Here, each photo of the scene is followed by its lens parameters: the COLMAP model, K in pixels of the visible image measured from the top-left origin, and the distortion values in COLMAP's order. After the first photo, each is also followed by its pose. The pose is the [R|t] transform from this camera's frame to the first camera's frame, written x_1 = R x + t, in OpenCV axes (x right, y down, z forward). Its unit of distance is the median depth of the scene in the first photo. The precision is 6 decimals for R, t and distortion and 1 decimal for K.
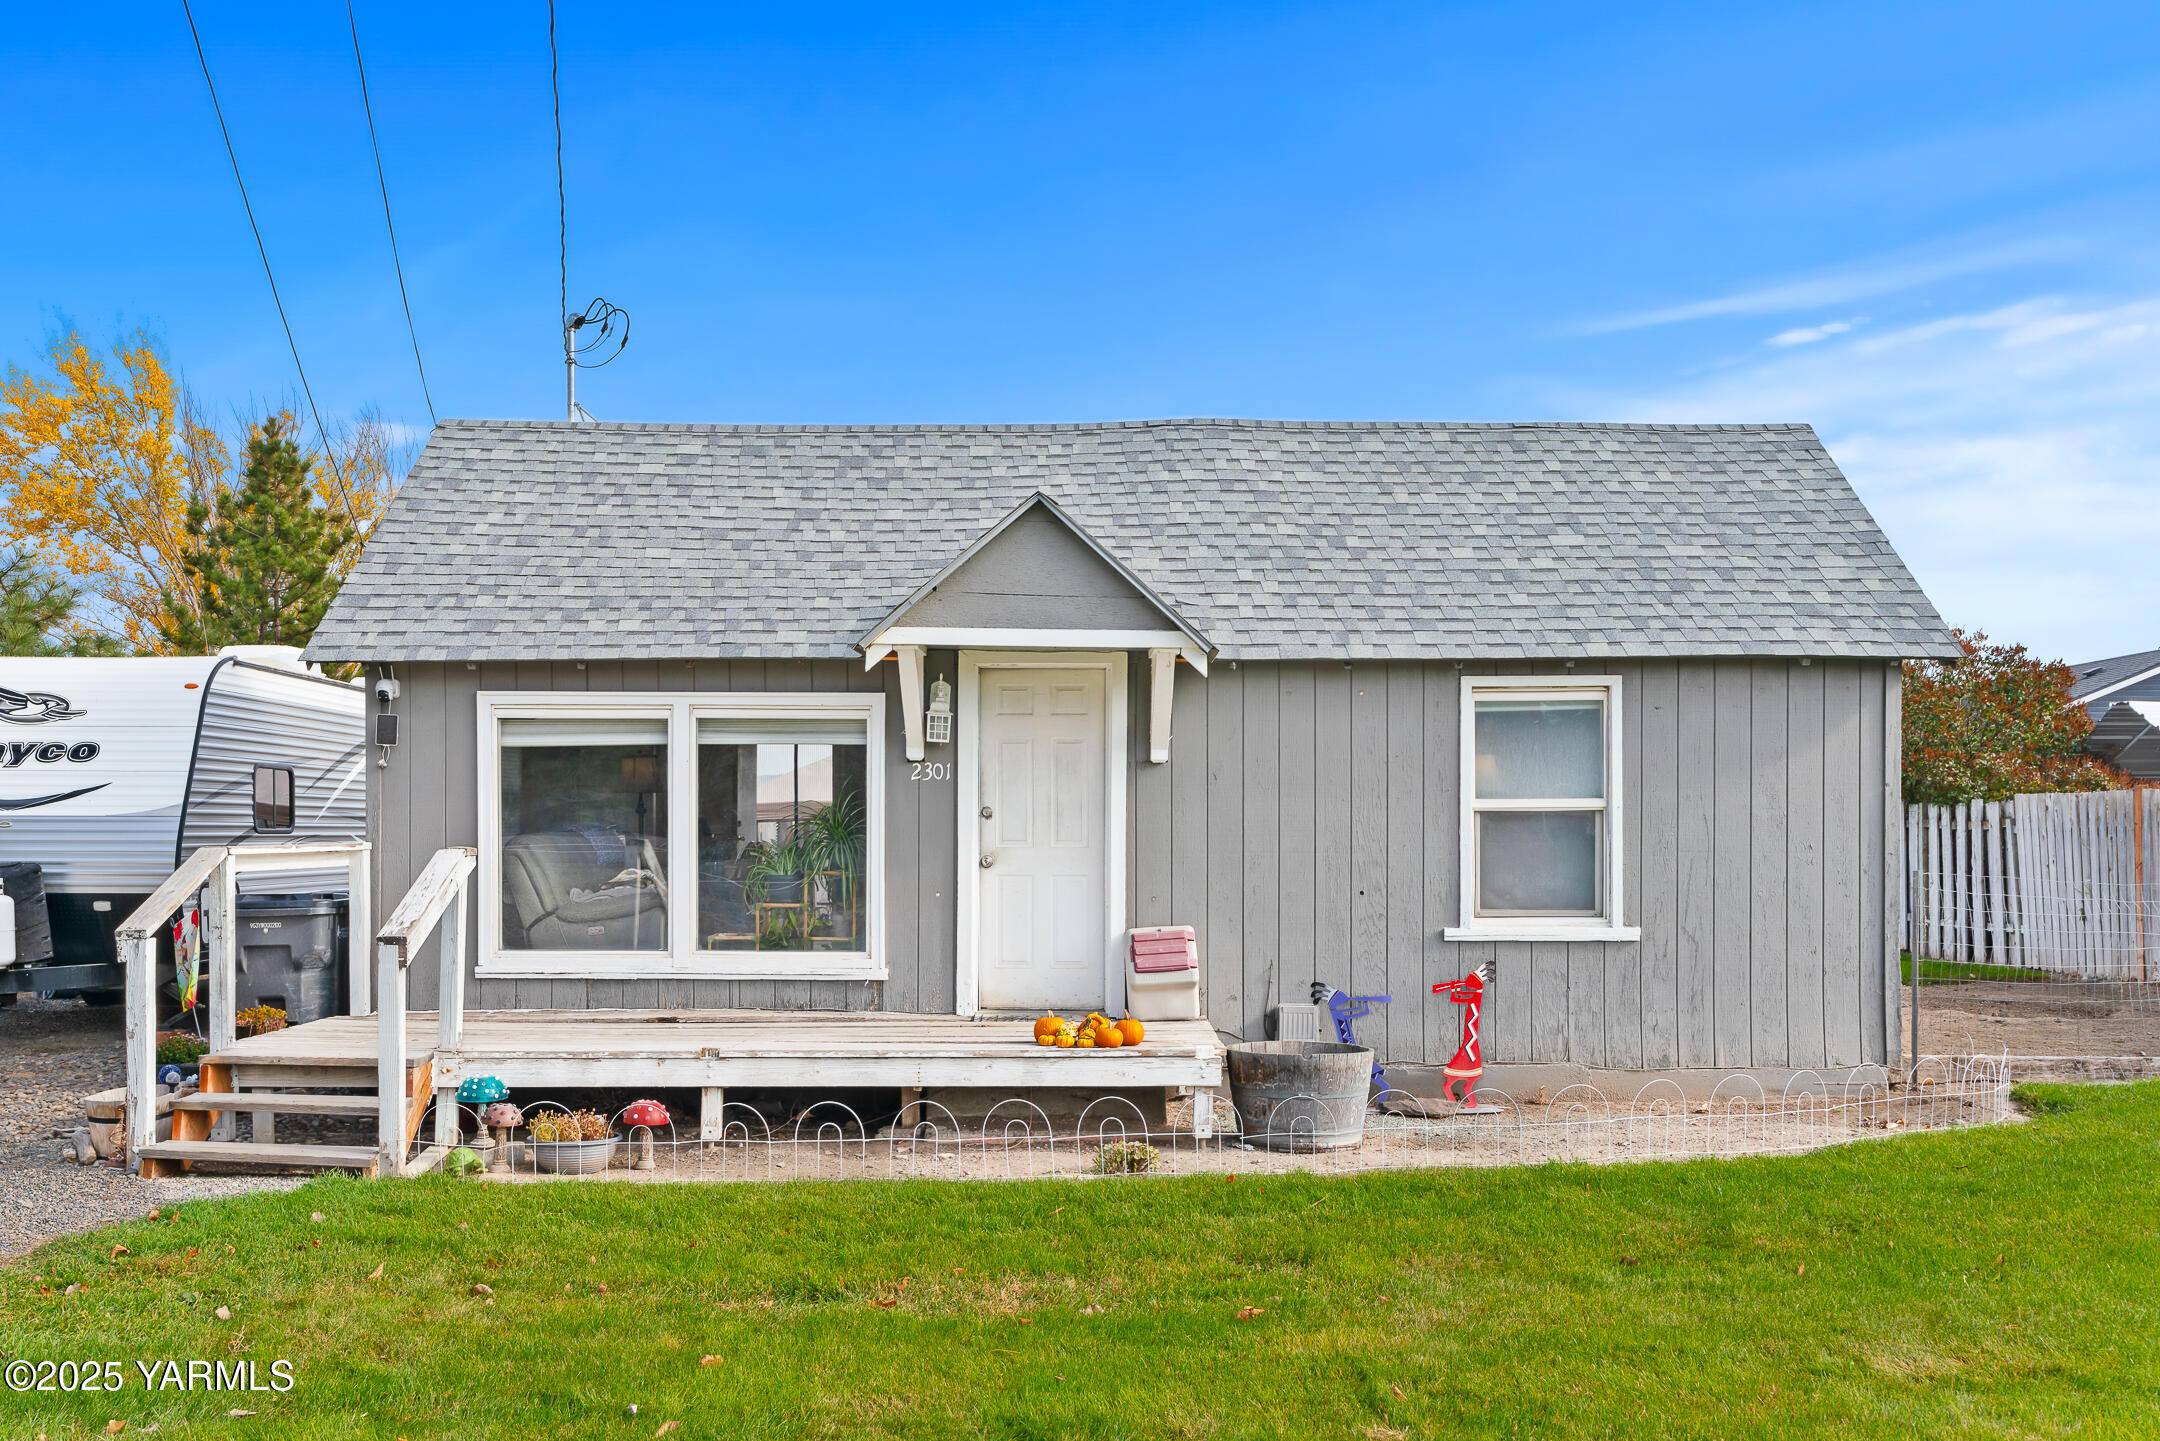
lens RADIAL K [[1909.1, 0, 1050.9], [0, 1909.1, 840.3], [0, 0, 1]] dist [0.015598, 0.007463]
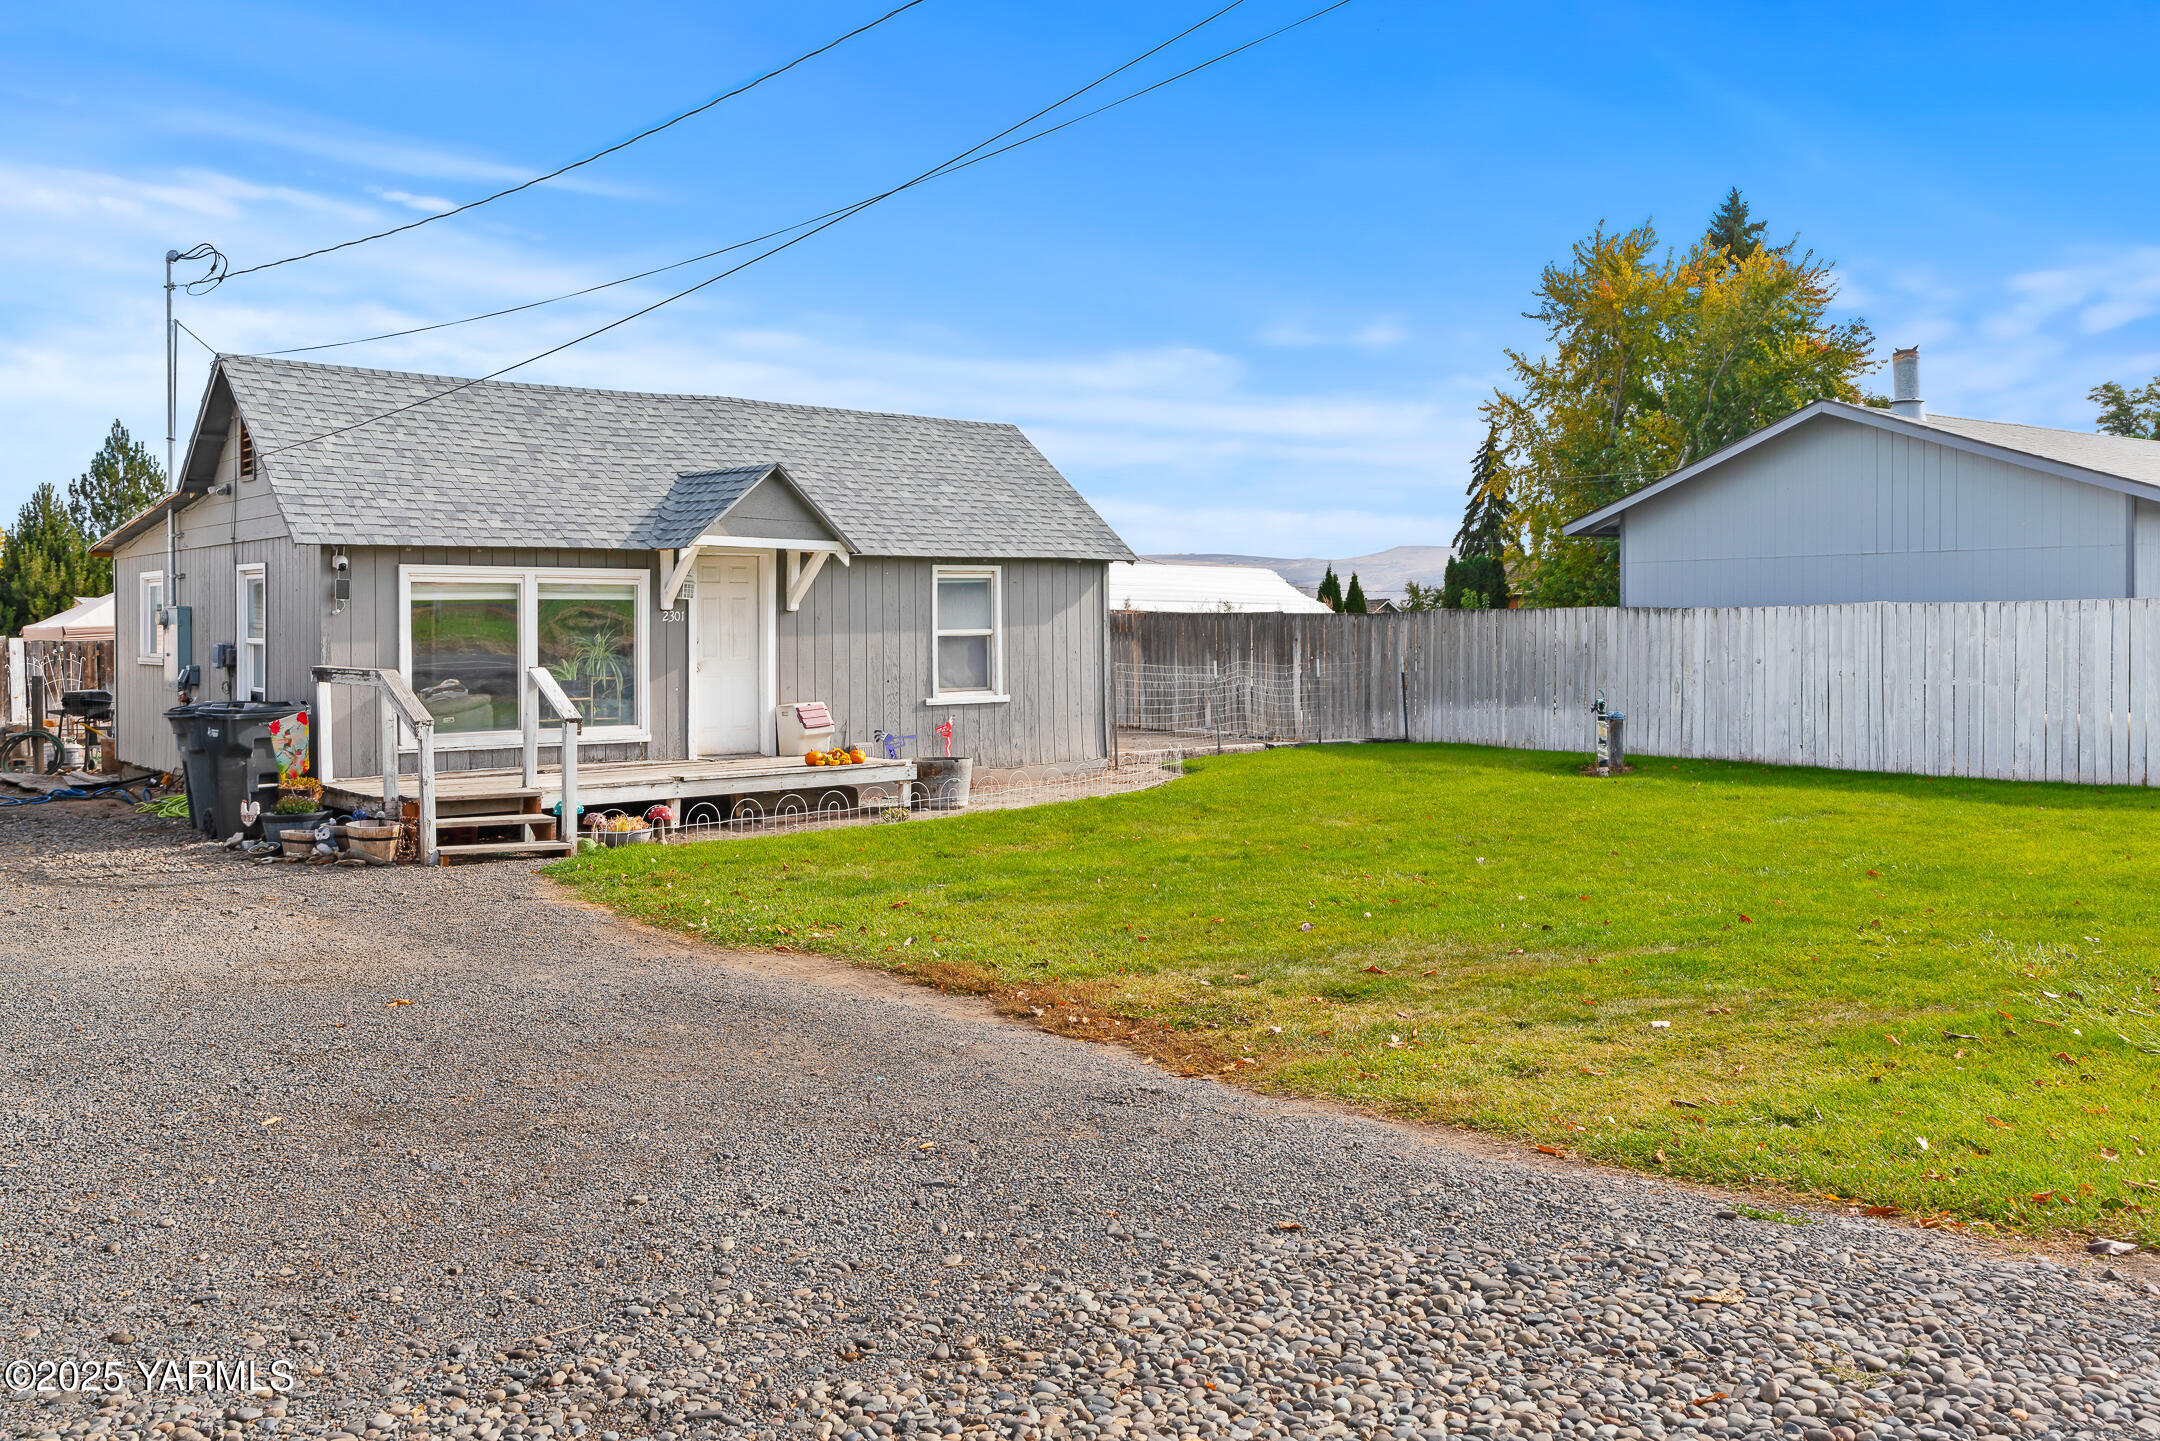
lens RADIAL K [[1731.9, 0, 1089.9], [0, 1731.9, 647.6], [0, 0, 1]] dist [-0.013739, -0.000382]
pose [[0.760177, -0.015034, 0.649542, -0.779826], [0.011134, 0.999887, 0.010112, -0.019845], [-0.649620, -0.000454, 0.760259, -0.401488]]
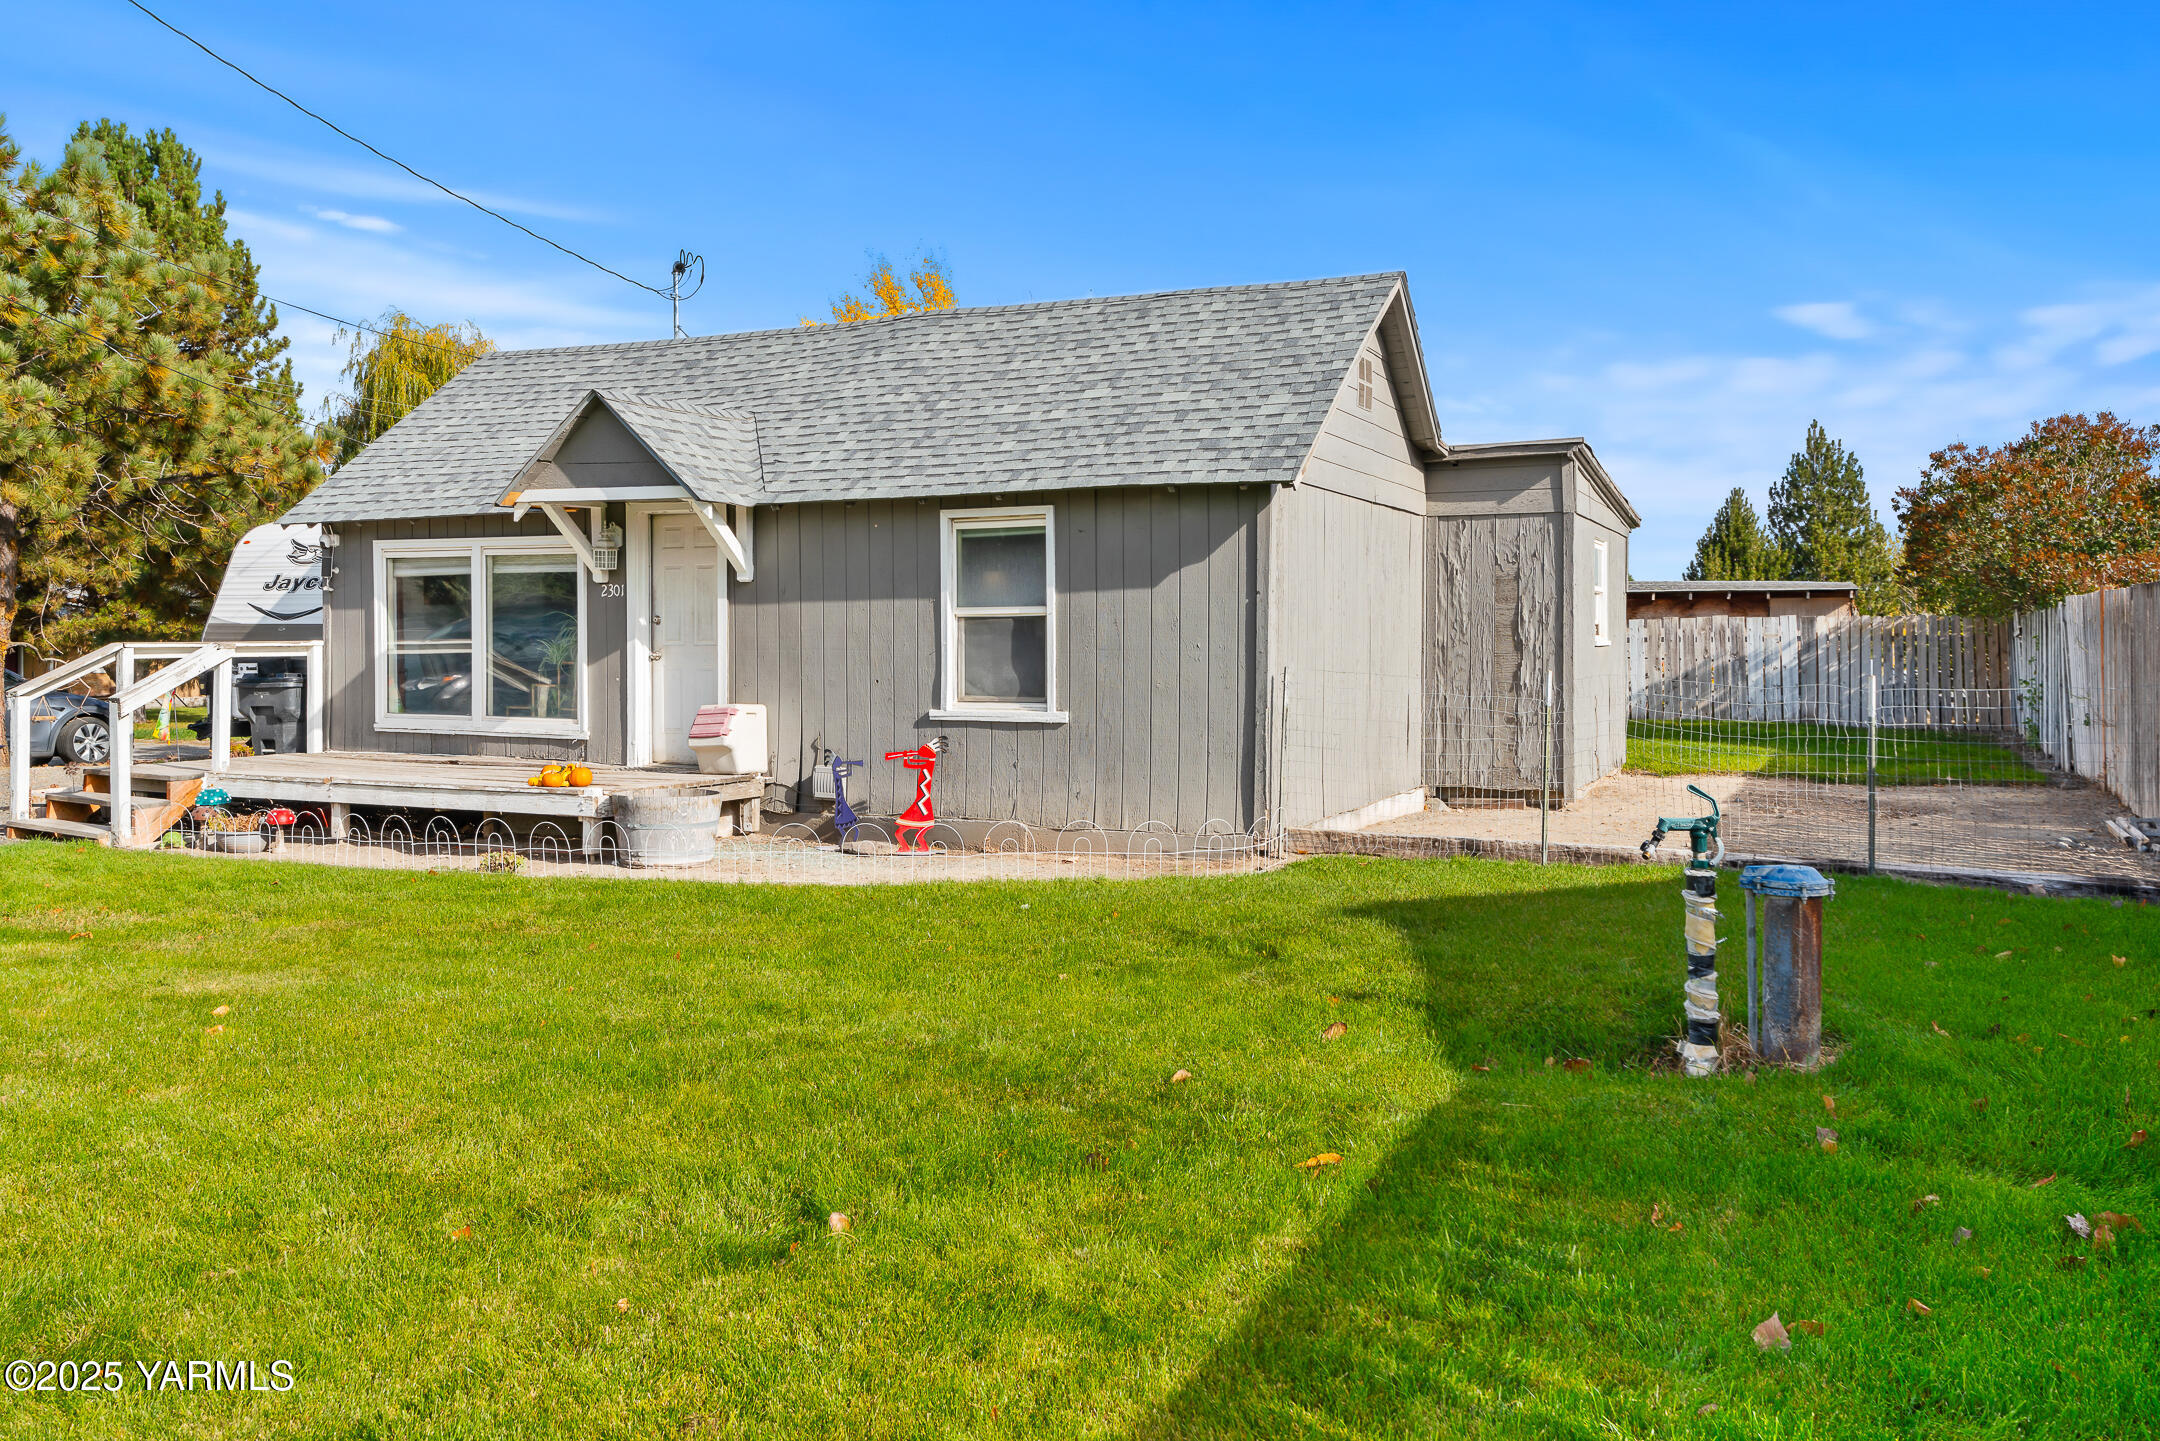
lens RADIAL K [[1623.1, 0, 1100.8], [0, 1623.1, 653.6], [0, 0, 1]] dist [-0.016713, -0.003513]
pose [[0.916074, 0.004462, -0.400985, 0.741862], [-0.001151, 0.999963, 0.008498, -0.000569], [0.401008, -0.007324, 0.916045, 0.060732]]
